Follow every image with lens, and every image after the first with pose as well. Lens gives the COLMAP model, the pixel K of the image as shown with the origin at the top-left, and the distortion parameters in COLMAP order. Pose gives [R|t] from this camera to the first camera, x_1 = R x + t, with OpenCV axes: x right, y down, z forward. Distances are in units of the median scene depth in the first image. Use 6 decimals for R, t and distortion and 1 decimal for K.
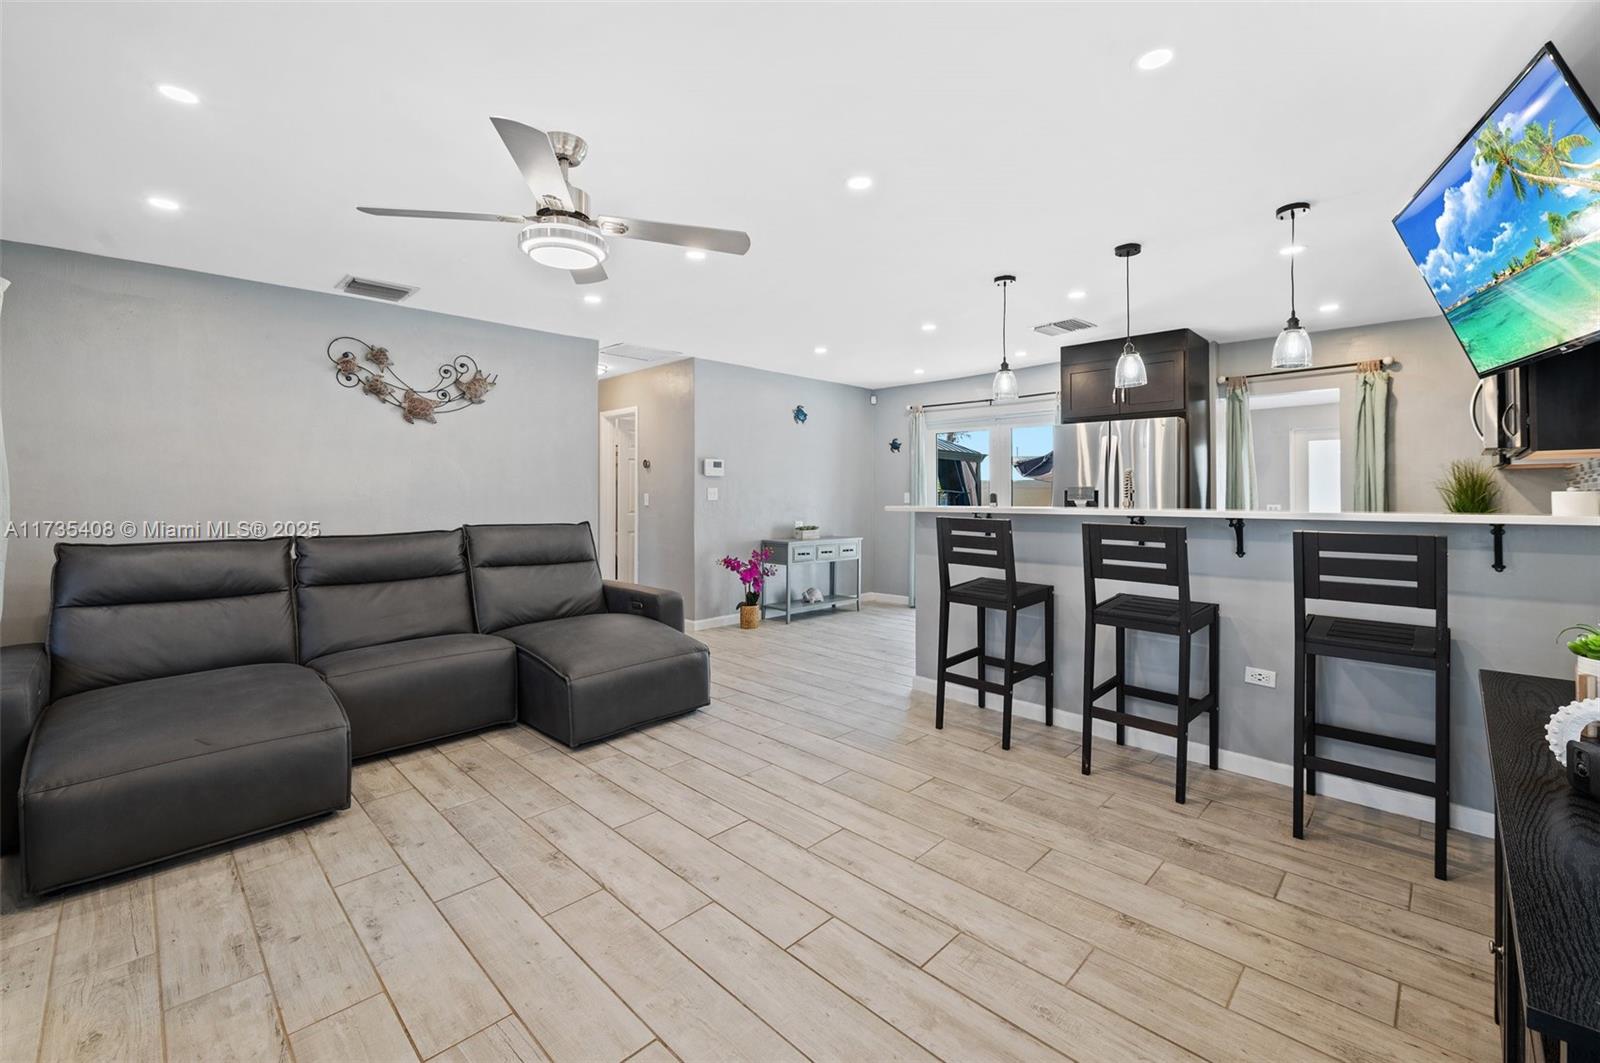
lens RADIAL K [[660.7, 0, 806.3], [0, 660.7, 487.6], [0, 0, 1]] dist [-0.005221, -0.000715]
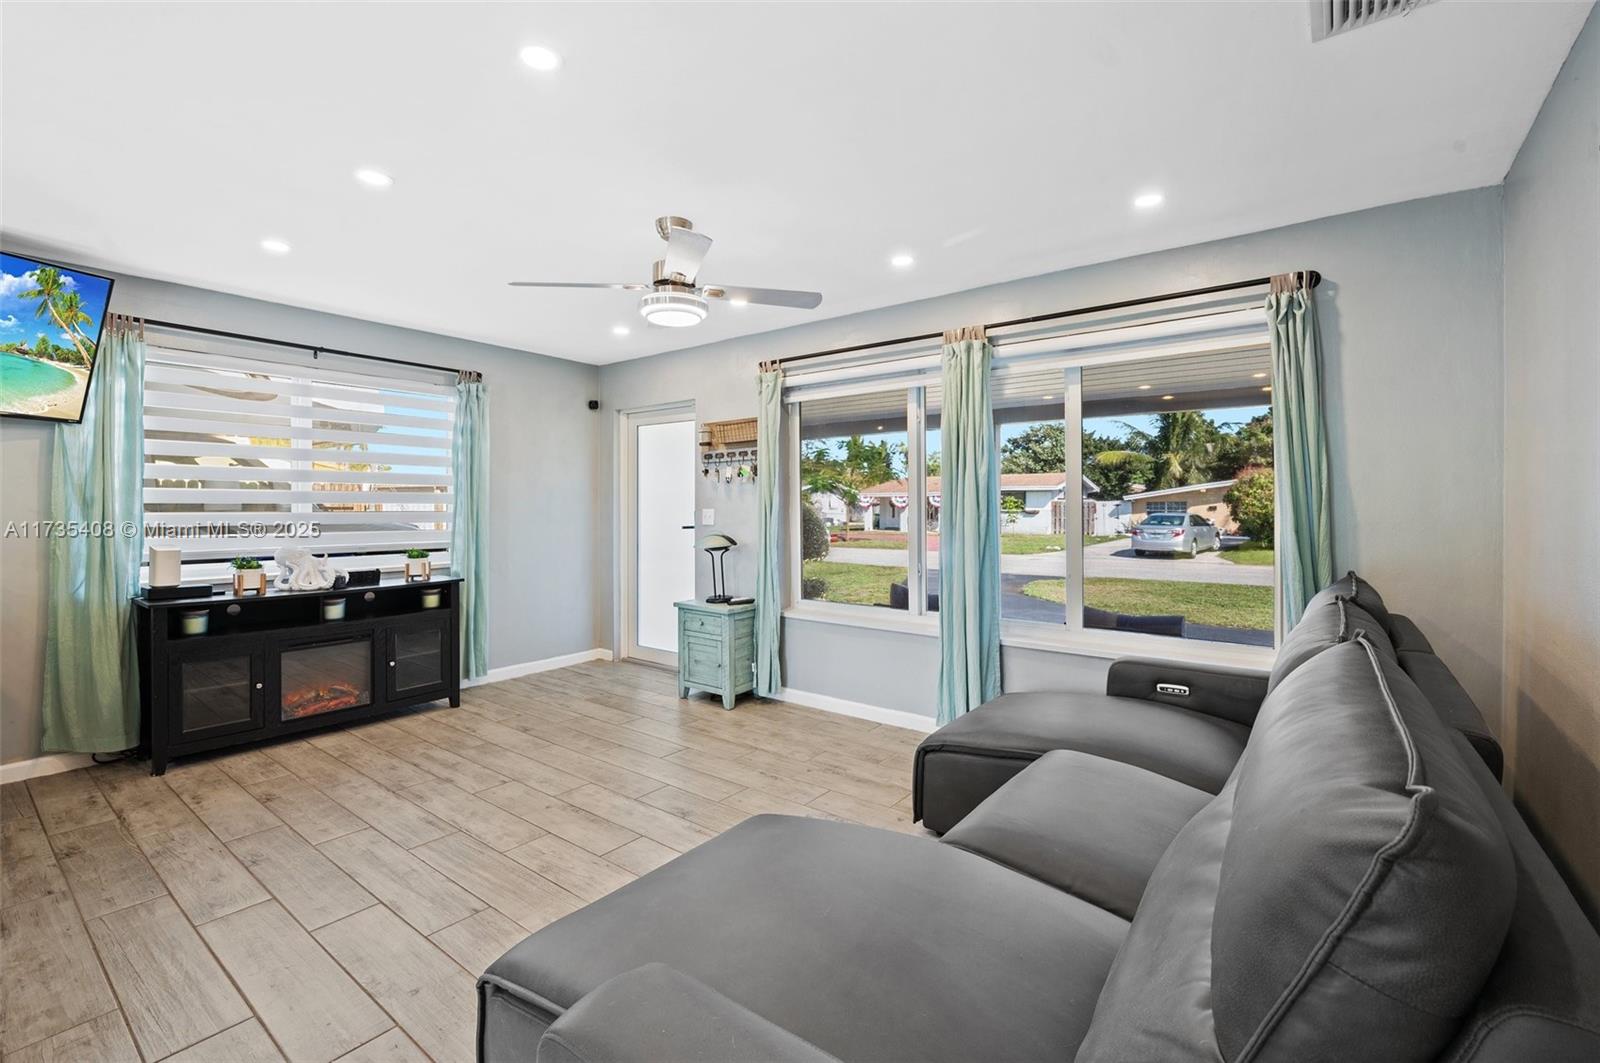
lens RADIAL K [[696.8, 0, 803.9], [0, 696.8, 503.0], [0, 0, 1]] dist [-0.003314, -0.000535]
pose [[-0.993422, 0.002727, -0.114479, -0.350851], [0.004096, 0.999923, -0.011723, 0.006217], [0.114438, -0.012115, -0.993357, 1.769962]]
